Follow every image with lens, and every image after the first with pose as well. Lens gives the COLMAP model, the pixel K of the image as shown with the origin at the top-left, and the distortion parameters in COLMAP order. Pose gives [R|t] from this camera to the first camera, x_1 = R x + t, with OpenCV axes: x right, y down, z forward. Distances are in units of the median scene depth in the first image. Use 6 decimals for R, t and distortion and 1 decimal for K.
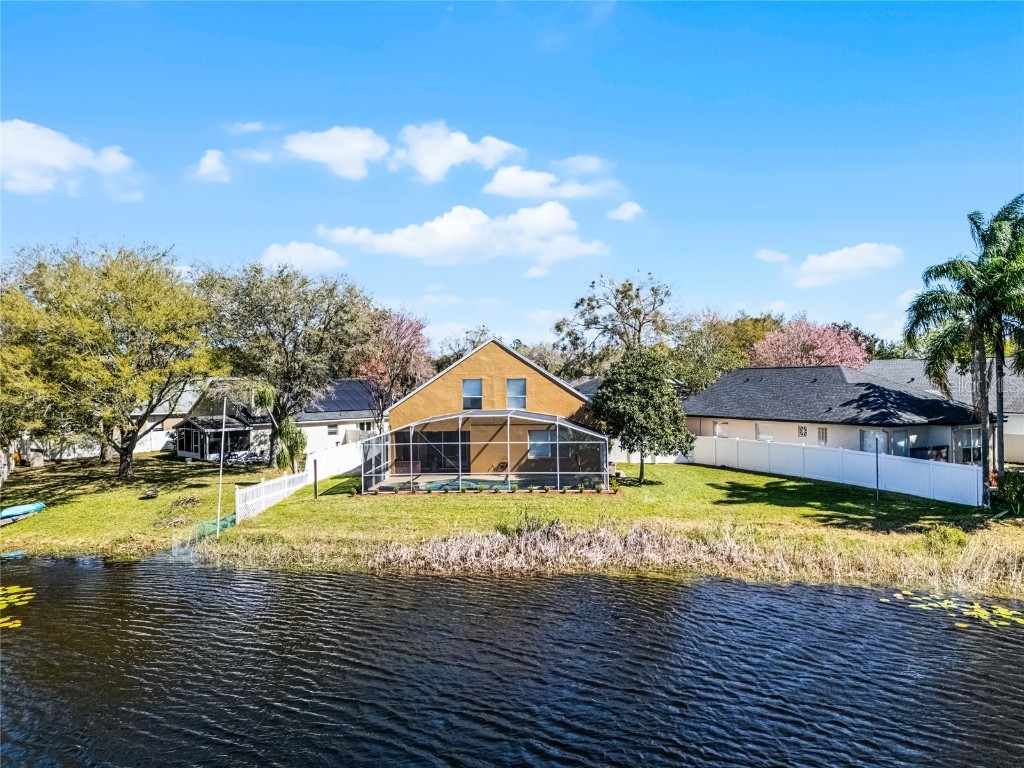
lens RADIAL K [[752.1, 0, 510.6], [0, 752.1, 380.3], [0, 0, 1]] dist [0.072881, -0.060482]
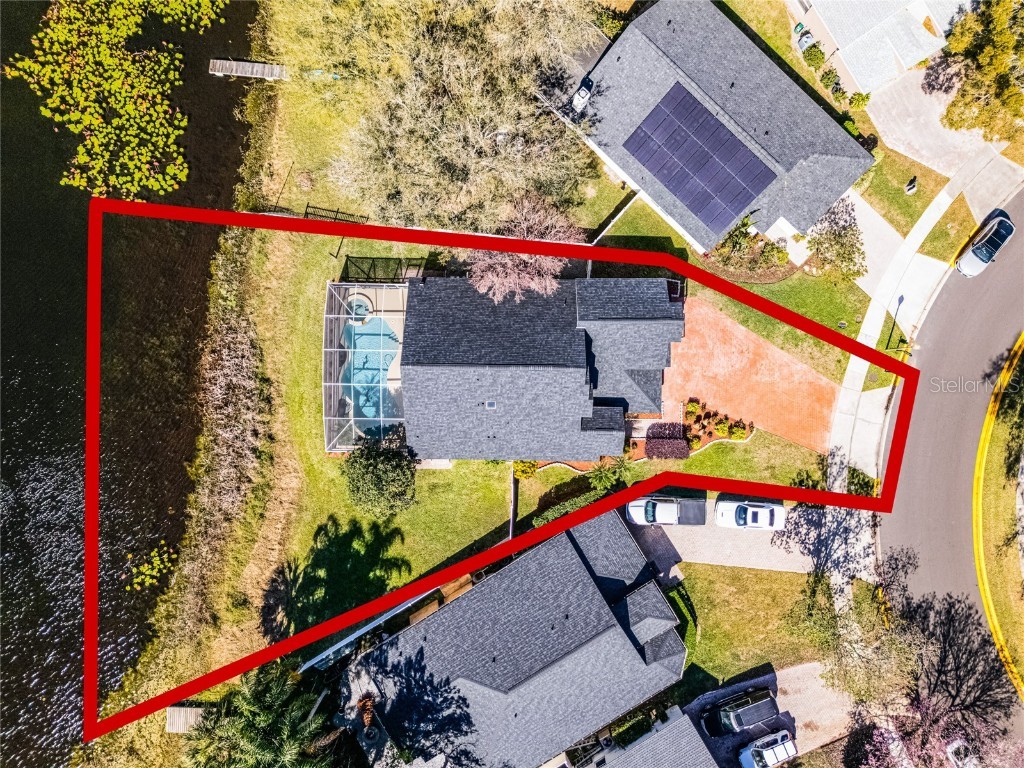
lens RADIAL K [[752.1, 0, 518.7], [0, 752.1, 387.2], [0, 0, 1]] dist [0.072881, -0.060482]
pose [[0.049358, 0.998767, 0.005228, 0.012816], [0.000789, -0.005274, 0.999986, -1.214221], [0.998781, -0.049353, -0.001049, 1.201824]]
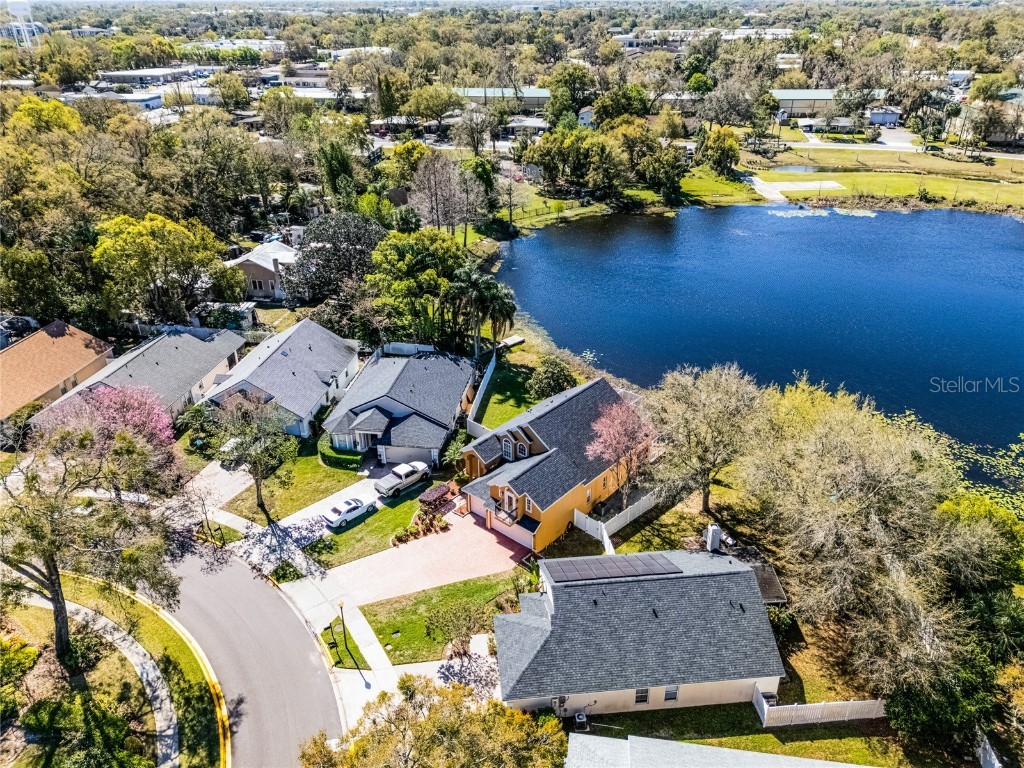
lens RADIAL K [[752.1, 0, 517.0], [0, 752.1, 384.1], [0, 0, 1]] dist [0.072881, -0.060482]
pose [[-0.799647, -0.261224, 0.540672, -0.842586], [0.011685, 0.893475, 0.448962, -0.862129], [-0.600356, 0.365329, -0.711412, 2.443265]]
